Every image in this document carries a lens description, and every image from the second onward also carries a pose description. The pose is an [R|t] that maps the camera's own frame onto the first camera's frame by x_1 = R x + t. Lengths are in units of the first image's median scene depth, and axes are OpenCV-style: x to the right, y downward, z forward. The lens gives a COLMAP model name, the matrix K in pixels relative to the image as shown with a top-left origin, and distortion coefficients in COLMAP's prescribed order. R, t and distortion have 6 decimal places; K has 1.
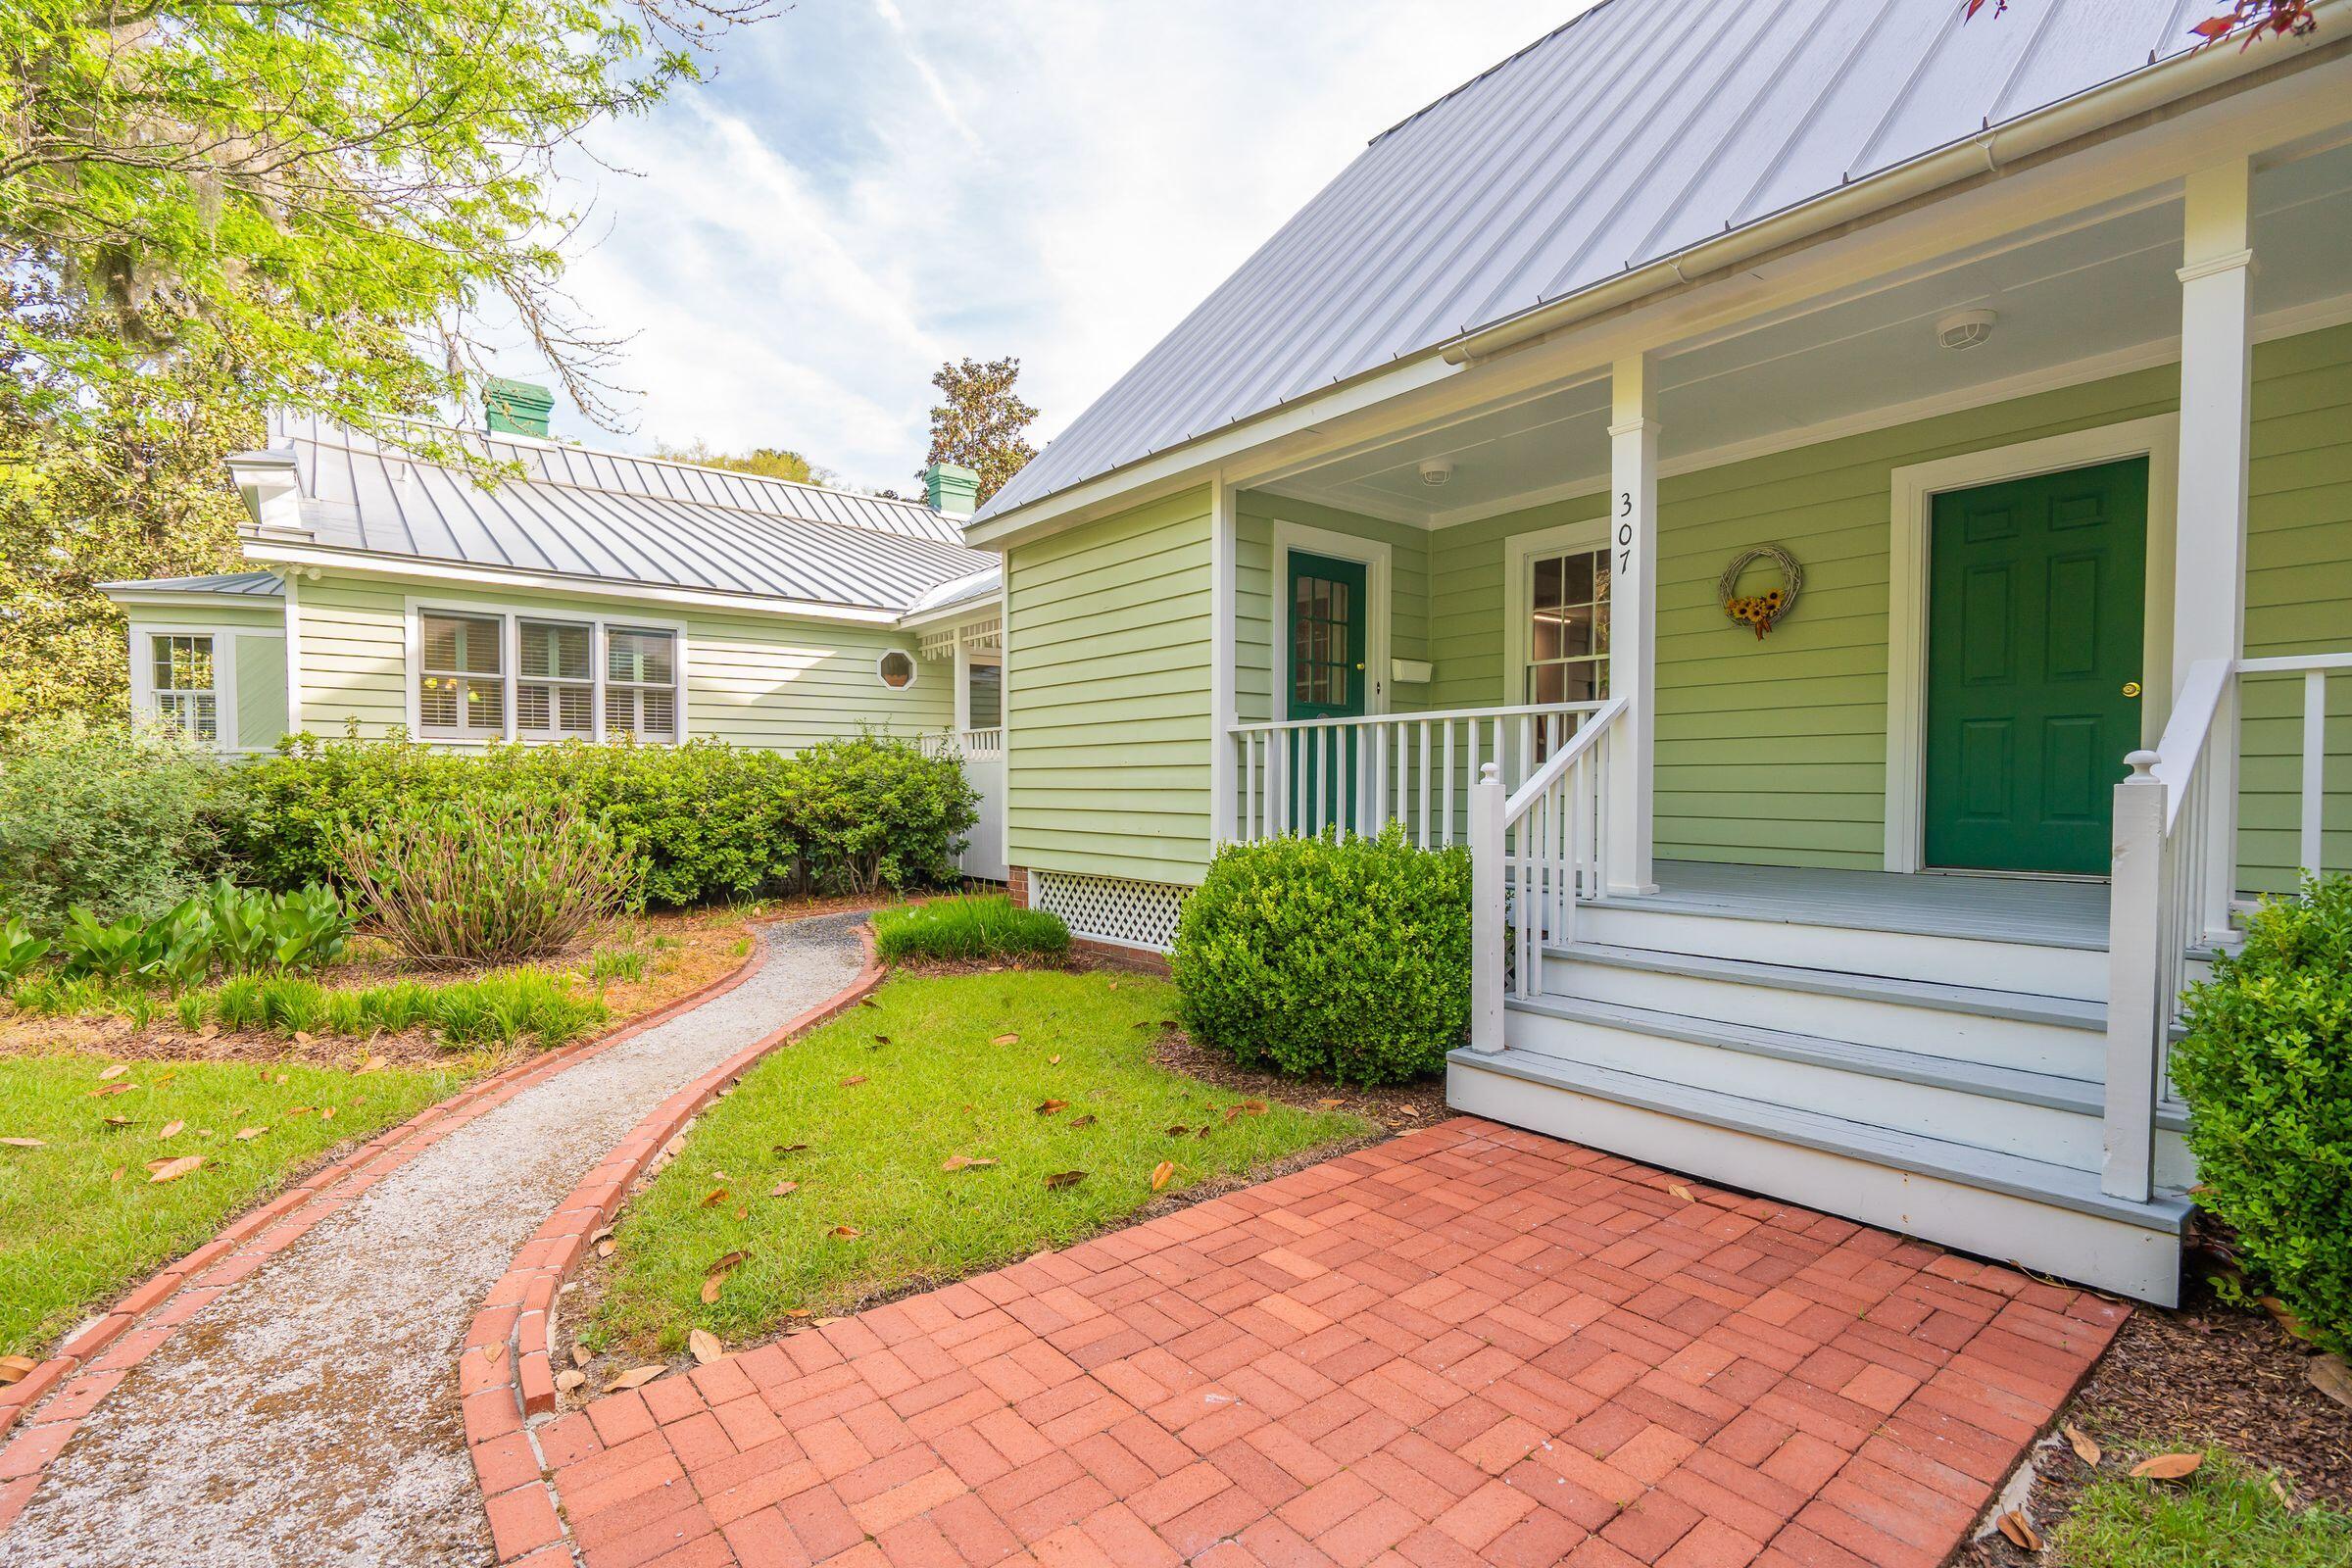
lens RADIAL K [[1087.3, 0, 1176.0], [0, 1087.3, 784.0], [0, 0, 1]] dist [0.000307, 0.000326]
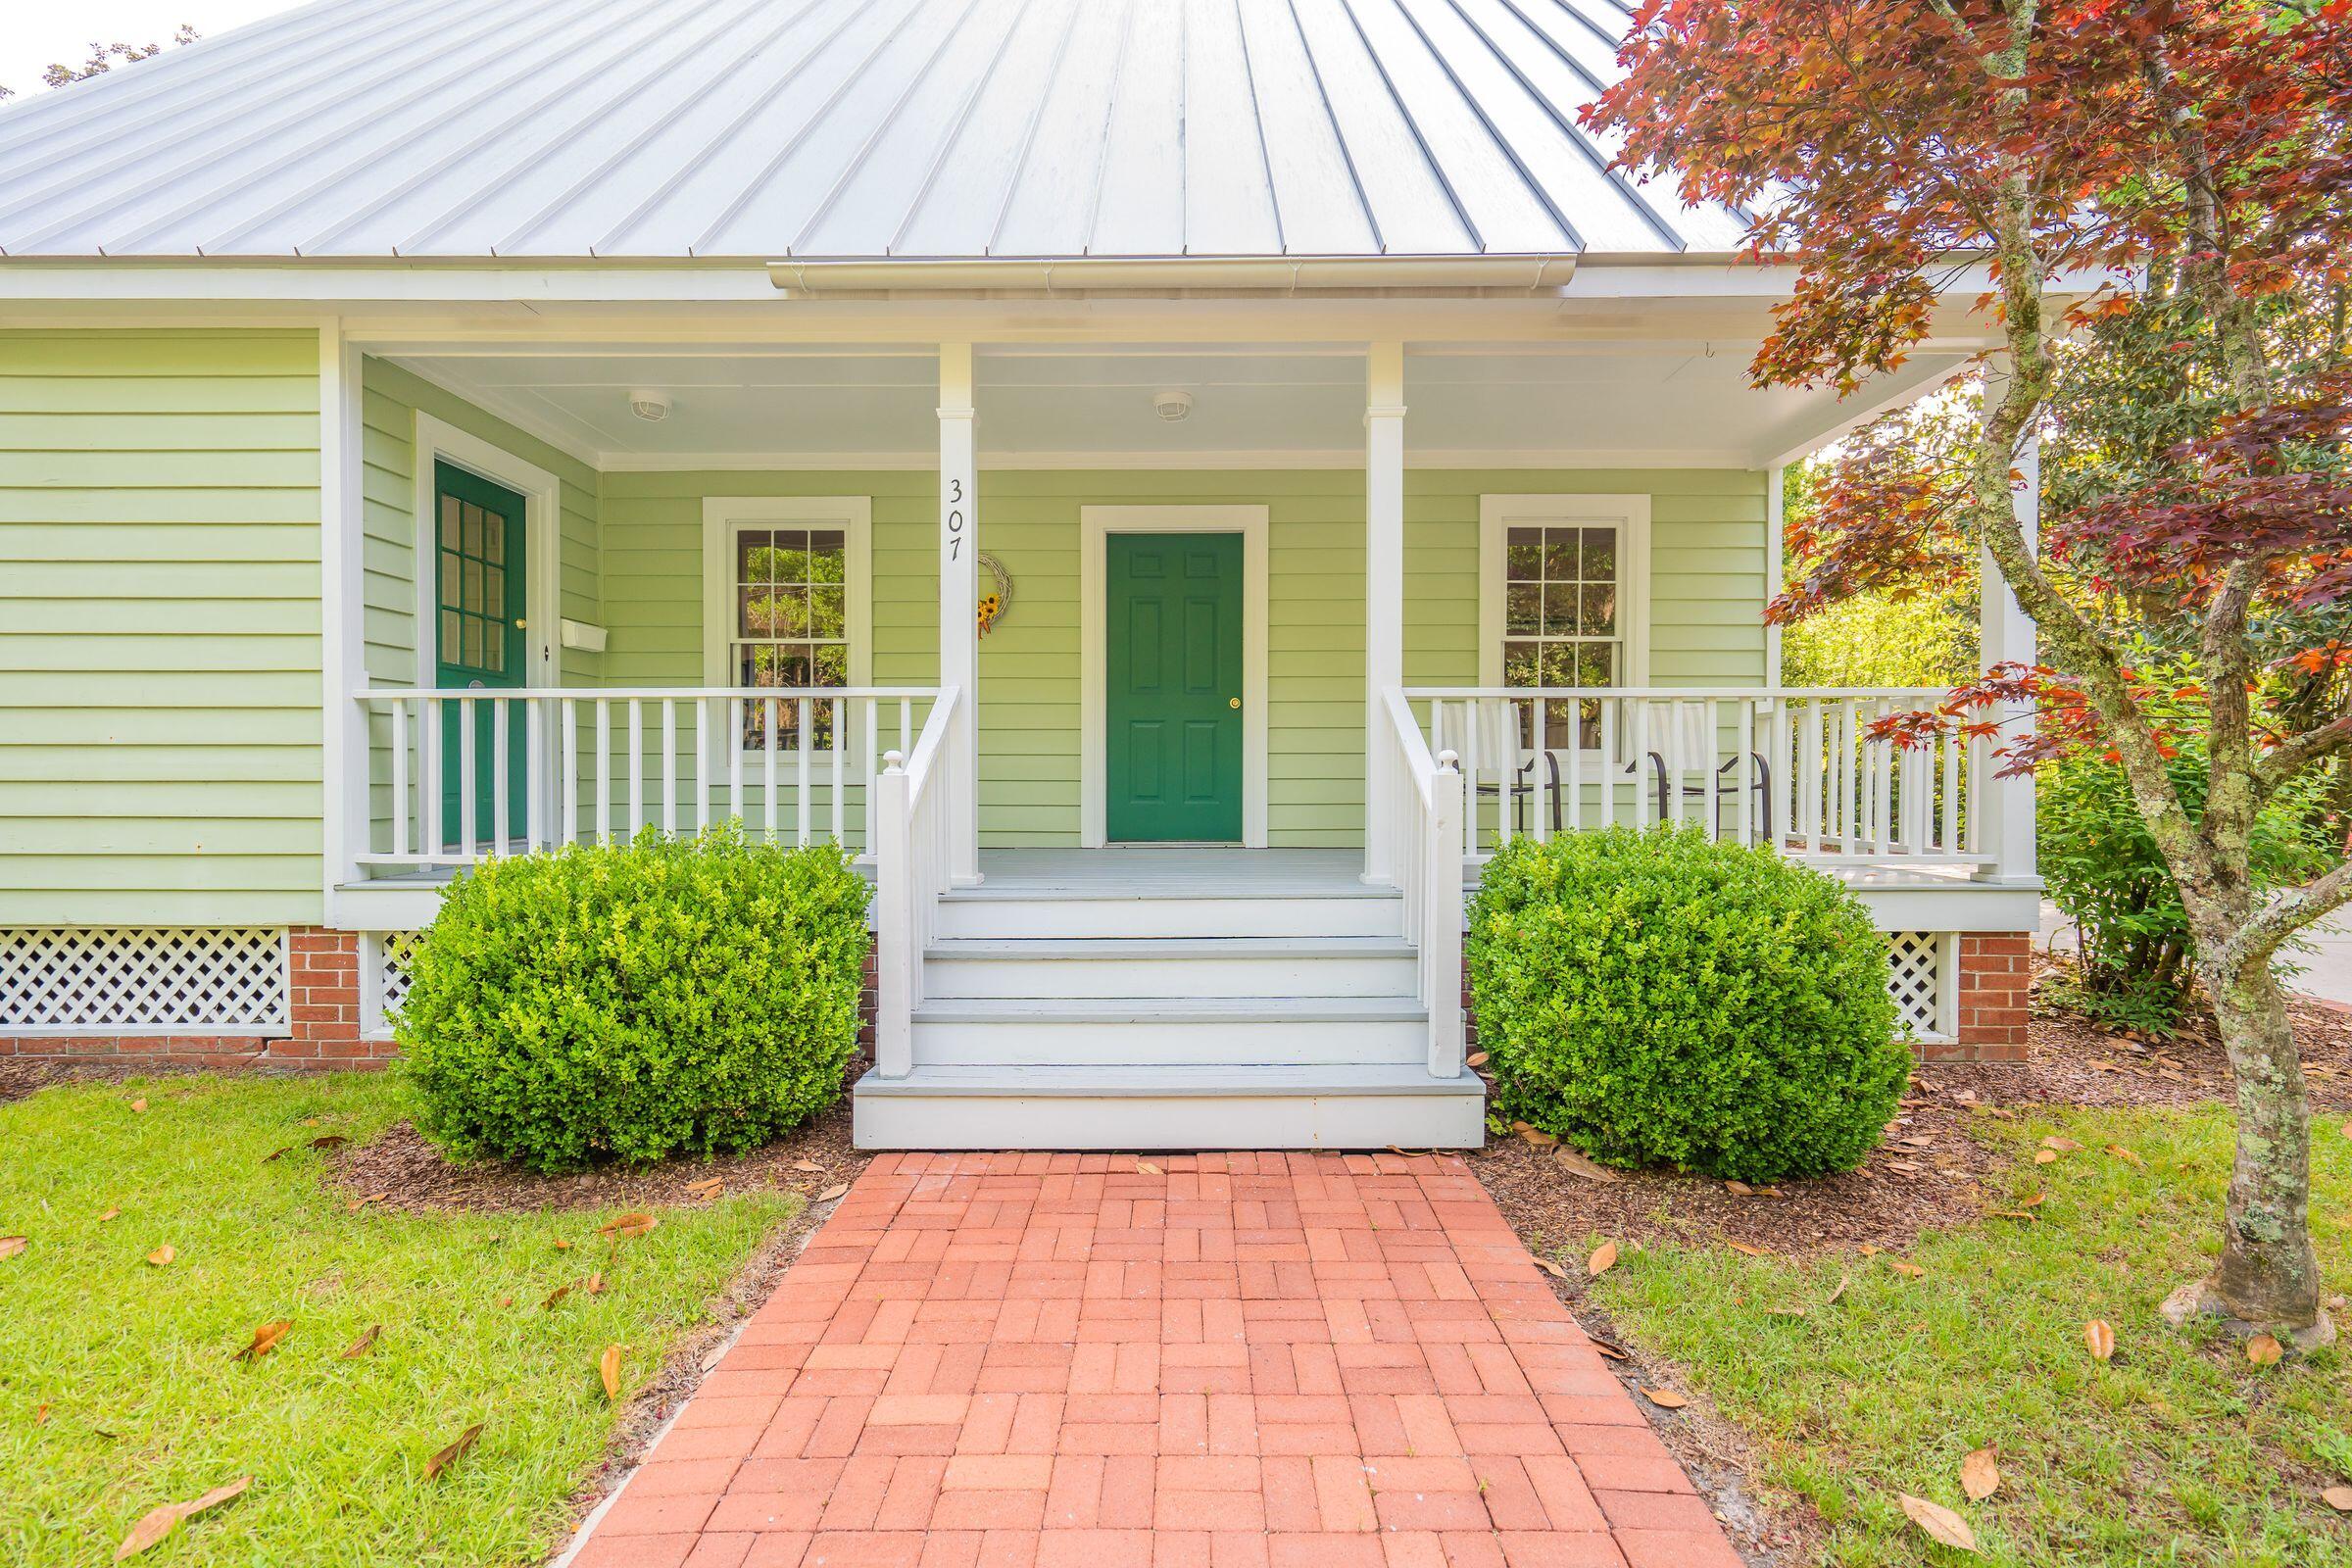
lens RADIAL K [[1064.3, 0, 1178.0], [0, 1064.3, 770.4], [0, 0, 1]] dist [-0.011069, 0.007309]
pose [[0.627991, 0.001116, 0.778220, -0.215296], [-0.000452, 0.999999, -0.001069, -0.002027], [-0.778220, 0.000320, 0.627991, 0.239911]]
